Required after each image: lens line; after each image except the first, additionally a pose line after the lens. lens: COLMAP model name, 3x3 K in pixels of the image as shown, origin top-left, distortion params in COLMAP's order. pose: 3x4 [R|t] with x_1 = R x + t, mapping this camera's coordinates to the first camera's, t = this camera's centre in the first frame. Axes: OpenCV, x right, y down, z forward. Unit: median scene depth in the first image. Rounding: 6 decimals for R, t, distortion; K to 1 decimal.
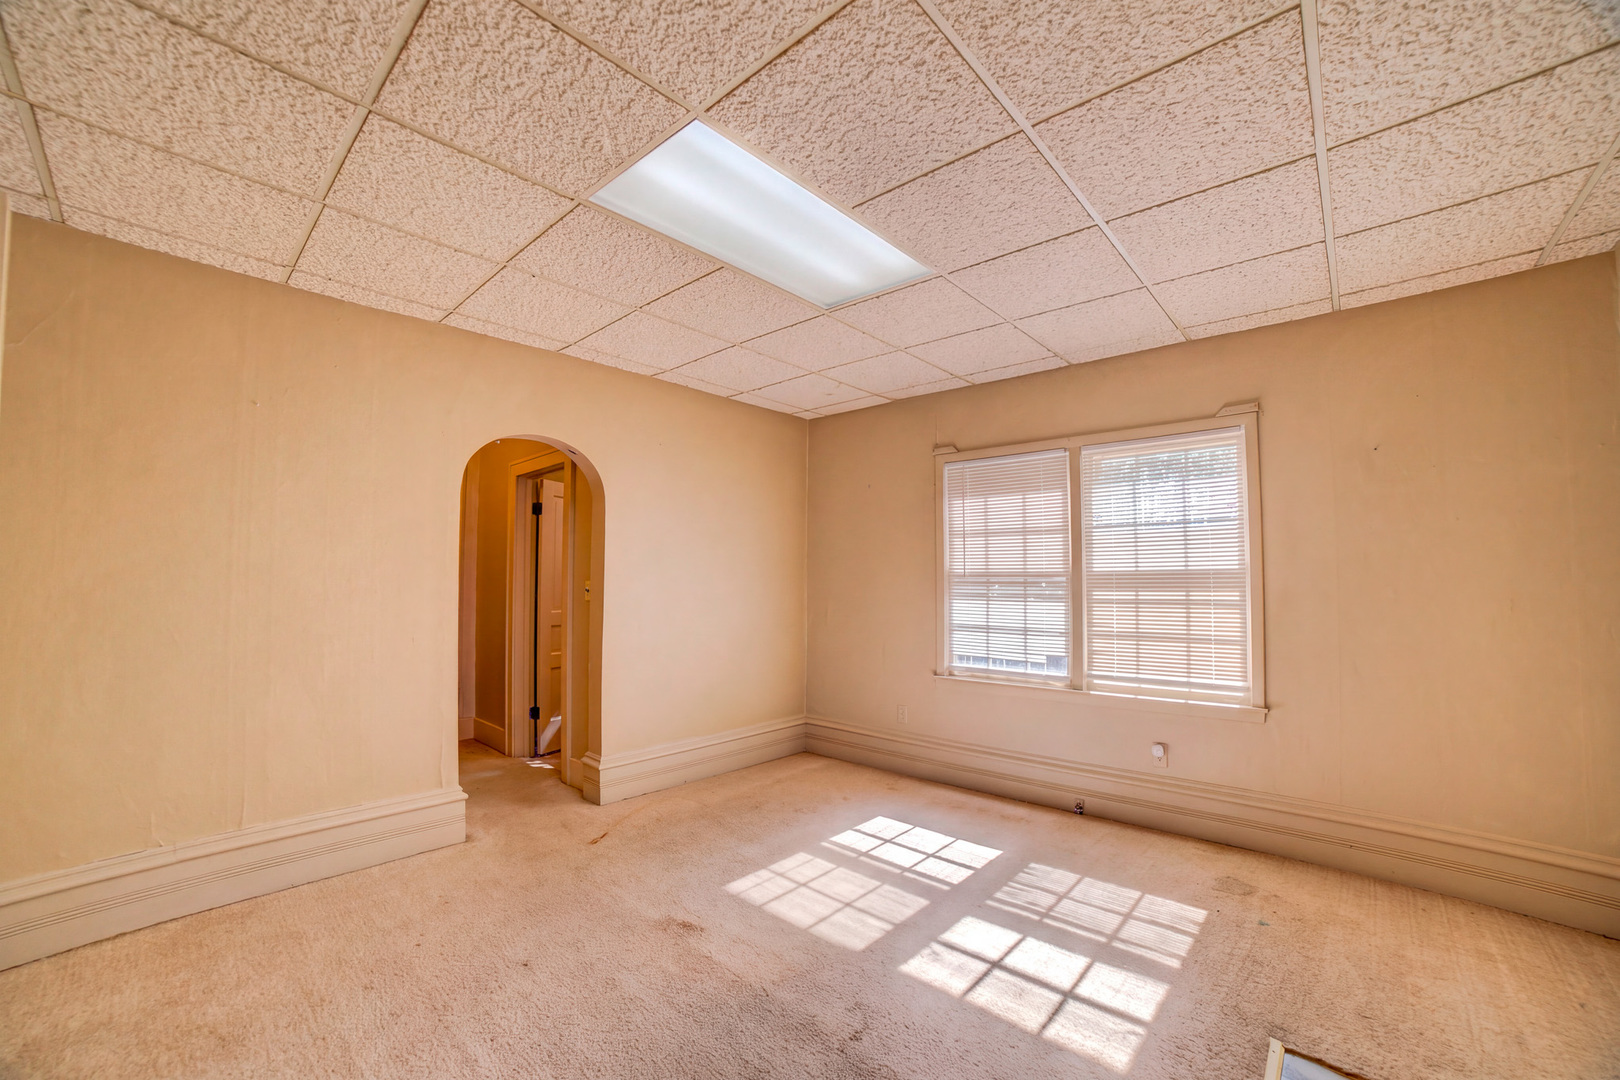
lens RADIAL K [[630.4, 0, 803.2], [0, 630.4, 546.2], [0, 0, 1]] dist [-0.073609, 0.000425]
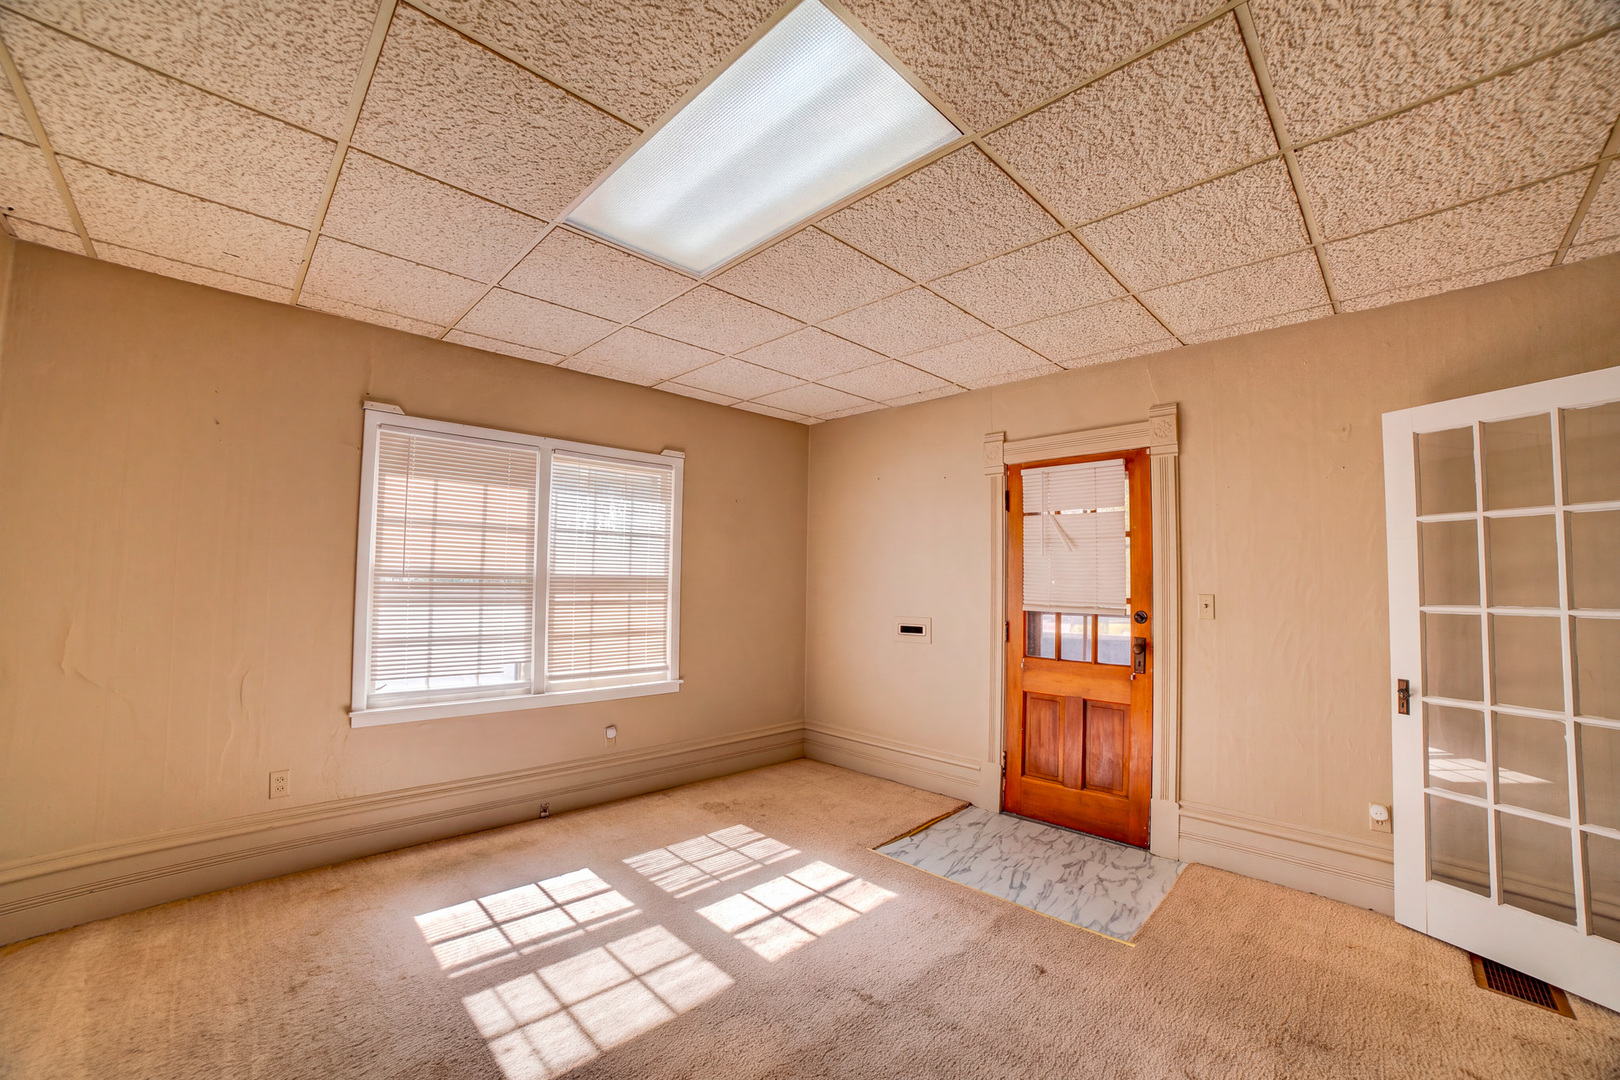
lens RADIAL K [[630.4, 0, 803.2], [0, 630.4, 546.2], [0, 0, 1]] dist [-0.073609, 0.000425]
pose [[0.068594, 0.056001, 0.996072, -0.629151], [-0.061714, 0.996749, -0.051790, 0.026998], [-0.995734, -0.057919, 0.071827, 0.626730]]
